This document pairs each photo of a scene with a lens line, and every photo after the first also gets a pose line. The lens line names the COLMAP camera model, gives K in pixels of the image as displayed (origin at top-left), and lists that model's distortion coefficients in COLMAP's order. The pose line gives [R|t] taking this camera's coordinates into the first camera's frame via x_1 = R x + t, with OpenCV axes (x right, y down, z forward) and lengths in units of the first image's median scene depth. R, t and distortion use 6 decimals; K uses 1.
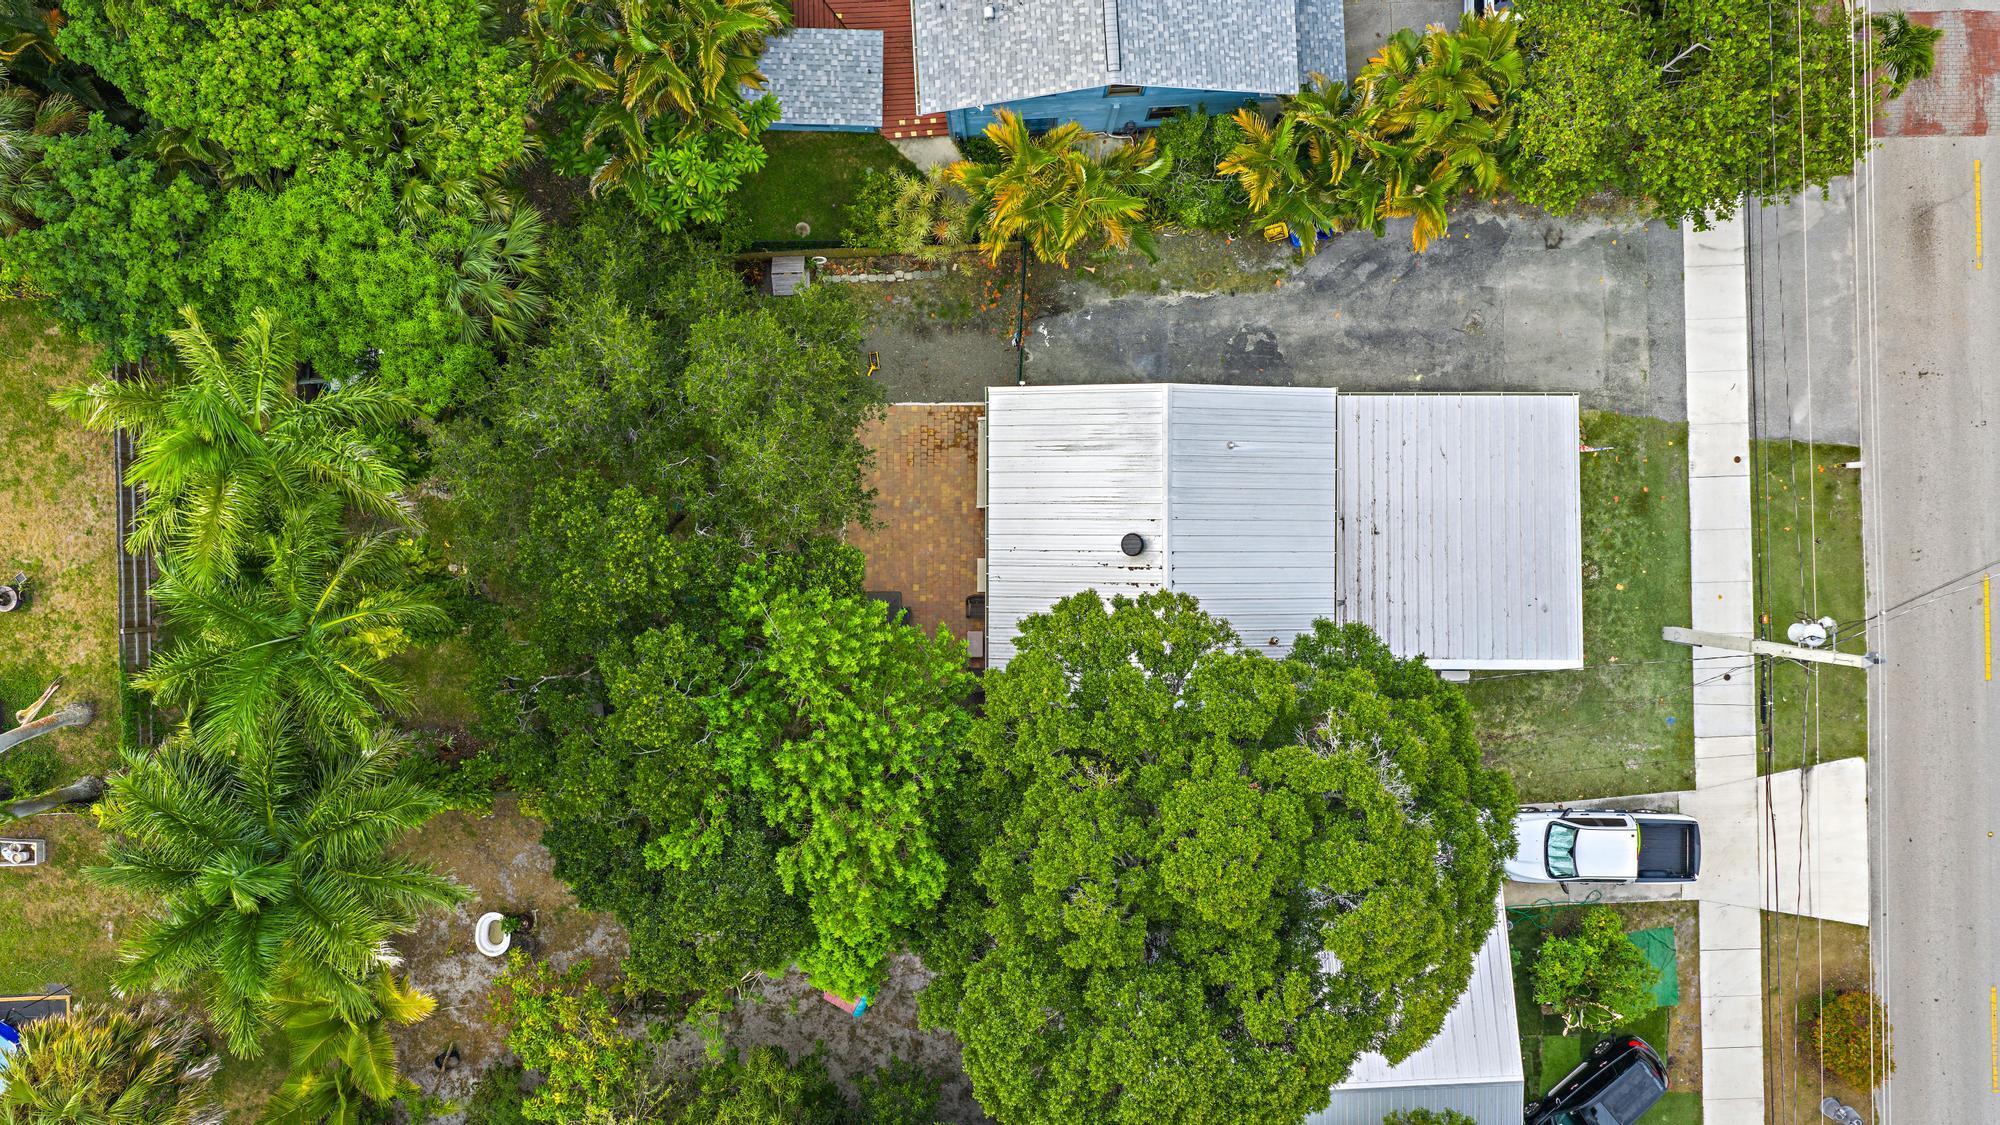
lens RADIAL K [[1655.2, 0, 1001.0], [0, 1655.2, 563.2], [0, 0, 1]] dist [0.005670, 0.002379]
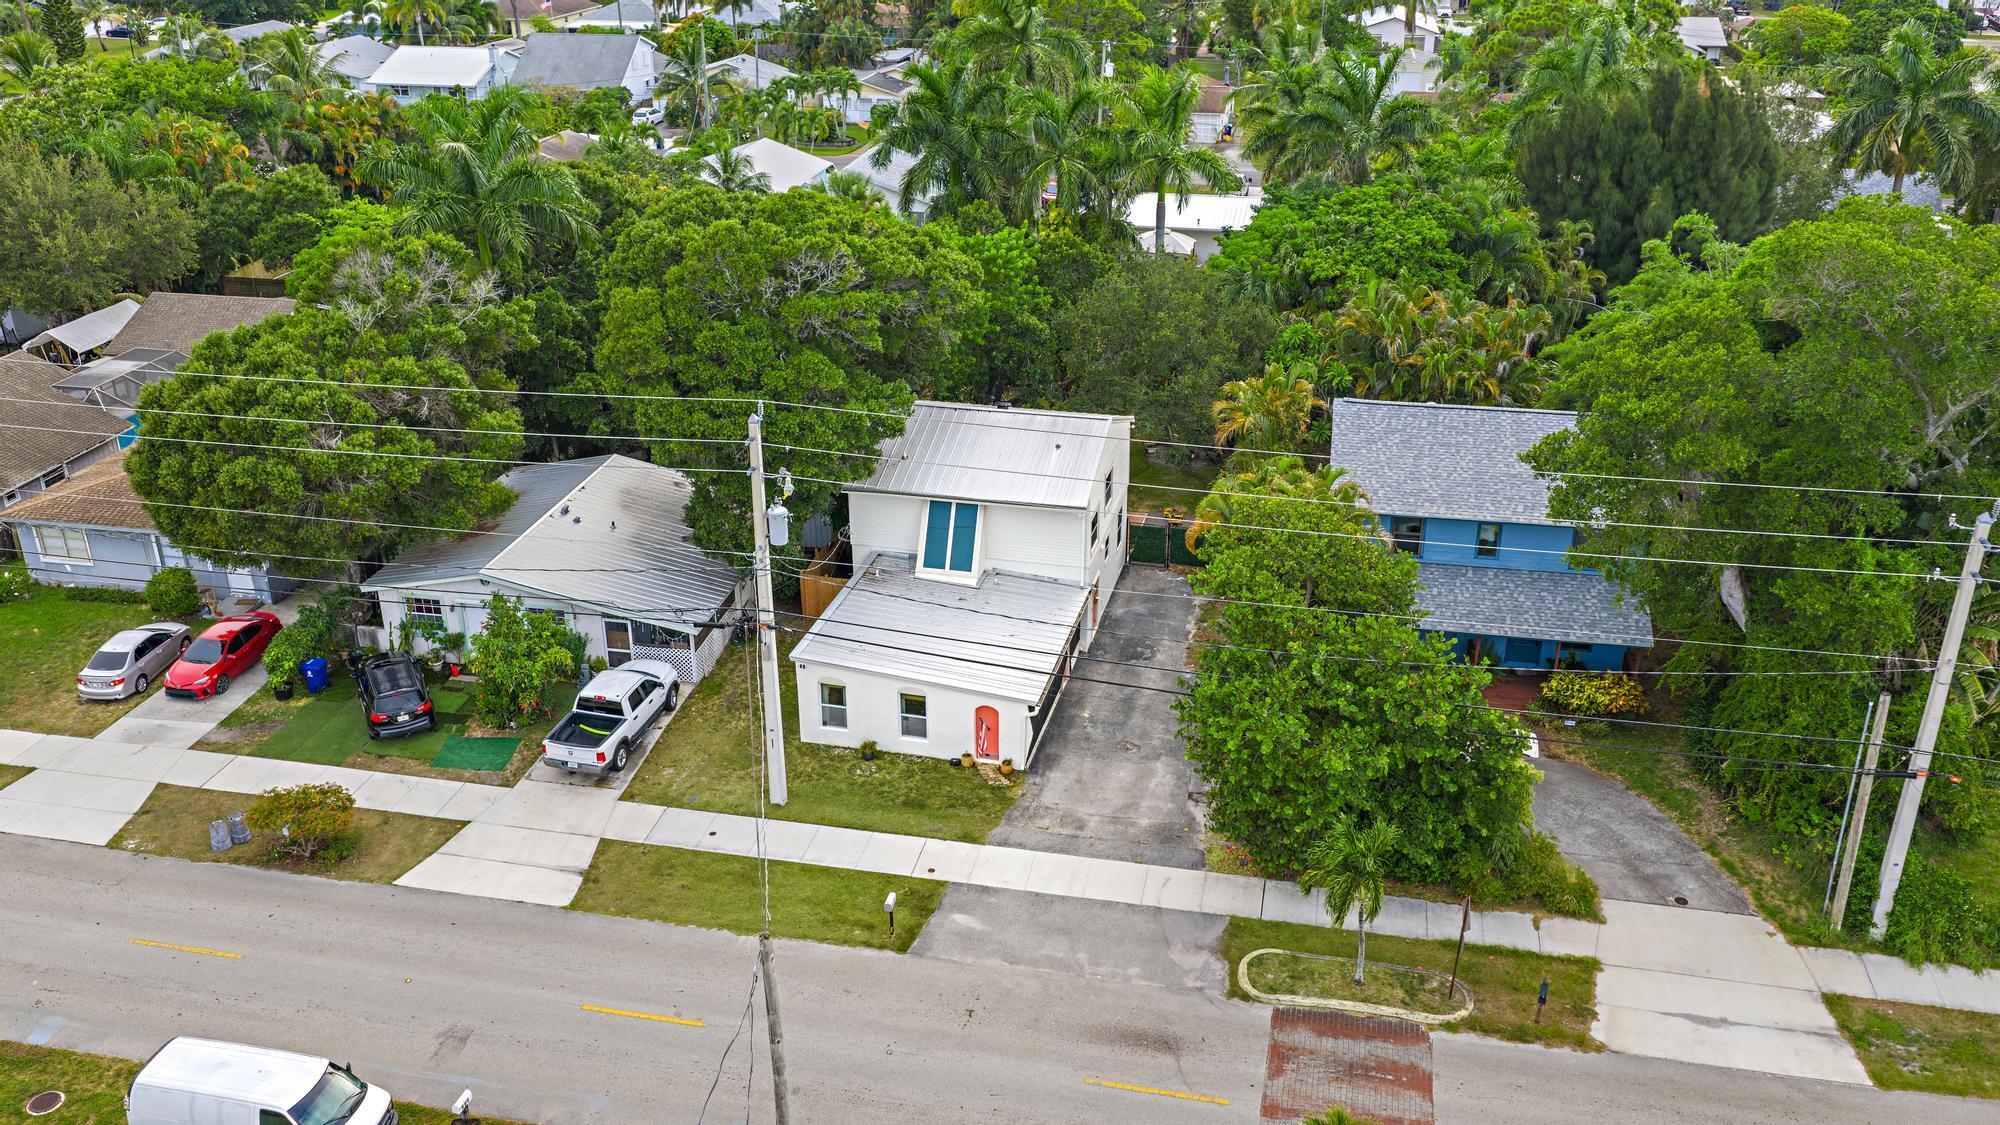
lens RADIAL K [[1655.2, 0, 1000.9], [0, 1655.2, 562.9], [0, 0, 1]] dist [0.005670, 0.002379]
pose [[-0.237905, 0.385880, -0.891346, 1.183790], [-0.971232, -0.104396, 0.214032, -0.277537], [-0.010462, 0.916623, 0.399615, 0.479950]]
